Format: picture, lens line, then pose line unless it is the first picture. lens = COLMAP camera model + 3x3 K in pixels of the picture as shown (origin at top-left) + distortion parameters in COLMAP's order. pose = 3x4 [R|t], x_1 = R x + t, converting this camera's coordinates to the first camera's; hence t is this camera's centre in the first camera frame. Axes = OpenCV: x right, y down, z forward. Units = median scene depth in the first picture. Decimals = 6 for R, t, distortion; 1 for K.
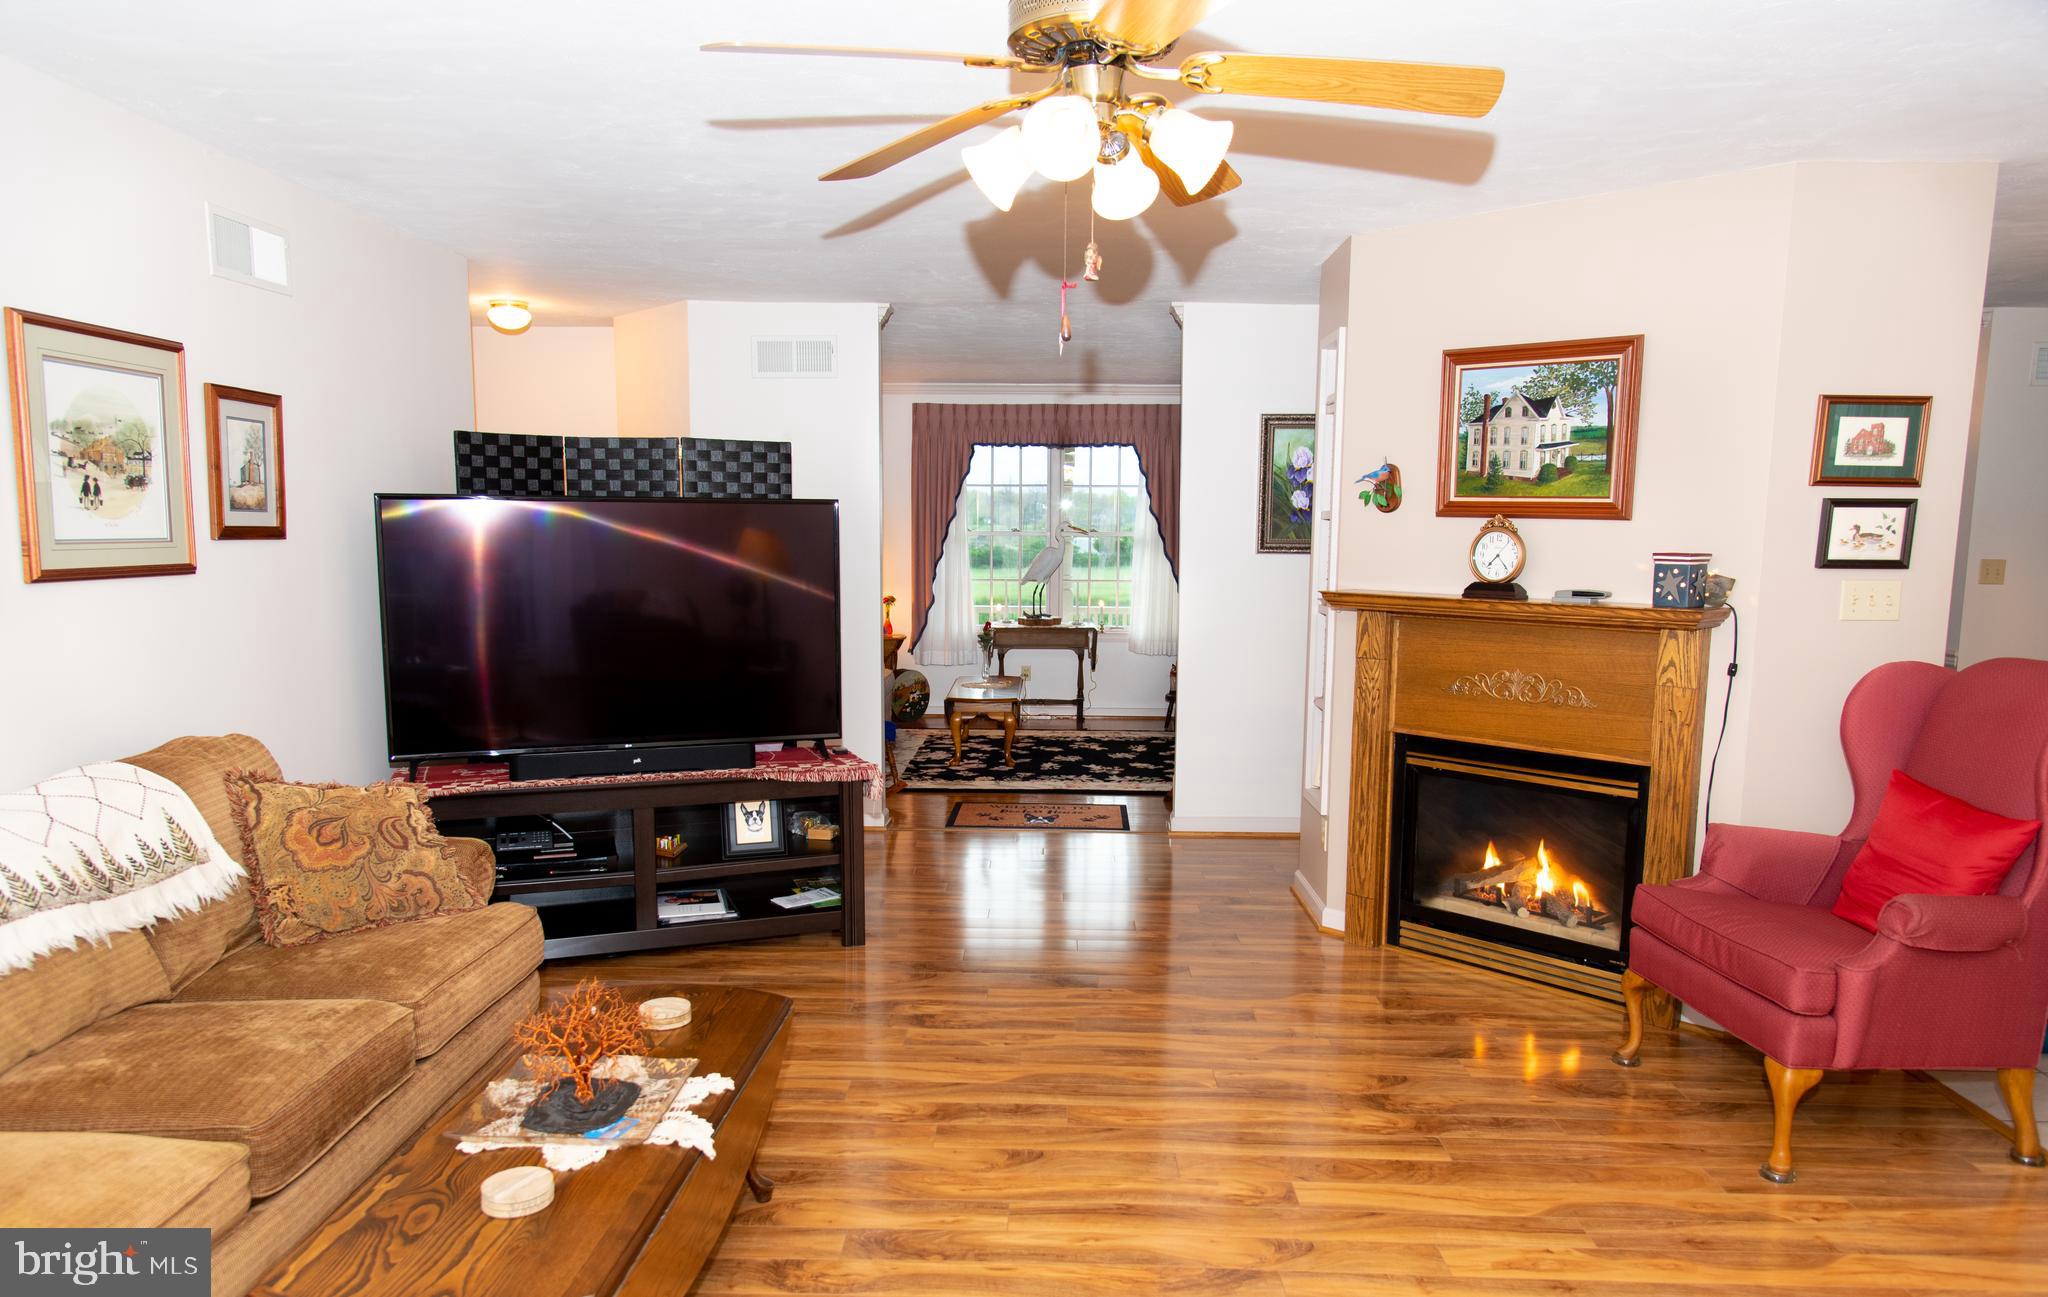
lens RADIAL K [[1362.8, 0, 1026.4], [0, 1362.8, 677.3], [0, 0, 1]] dist [0.003777, -0.000553]
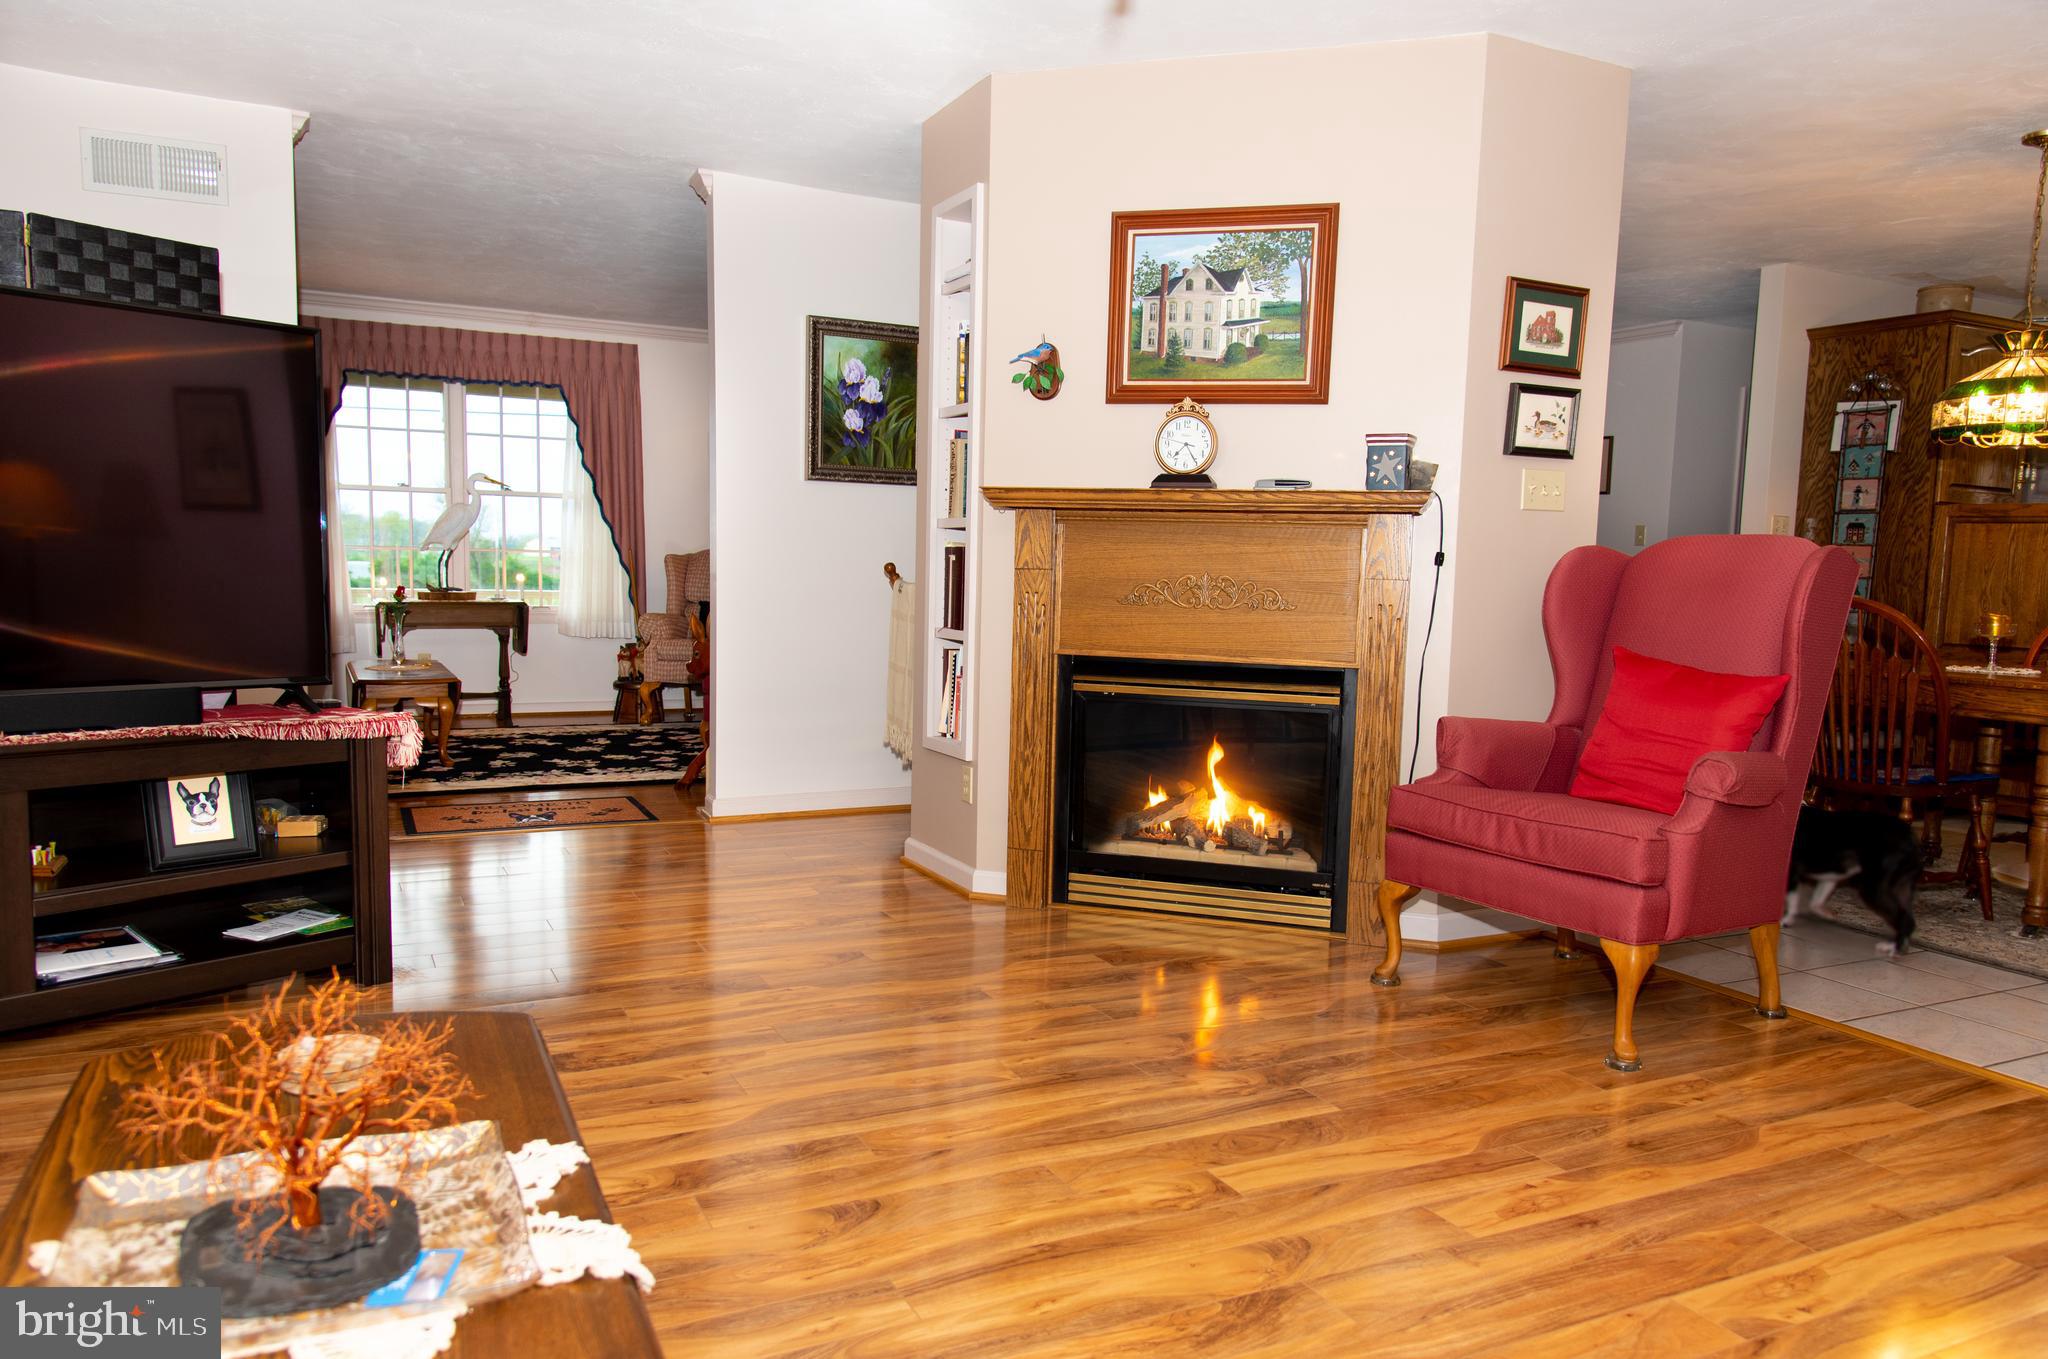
lens RADIAL K [[1395.2, 0, 1024.0], [0, 1395.2, 679.5], [0, 0, 1]] dist [0.035342, -0.042096]
pose [[0.879613, -0.025306, 0.475016, -0.180561], [0.037637, 0.999156, -0.016465, 0.073672], [-0.474198, 0.032361, 0.879823, 0.245162]]
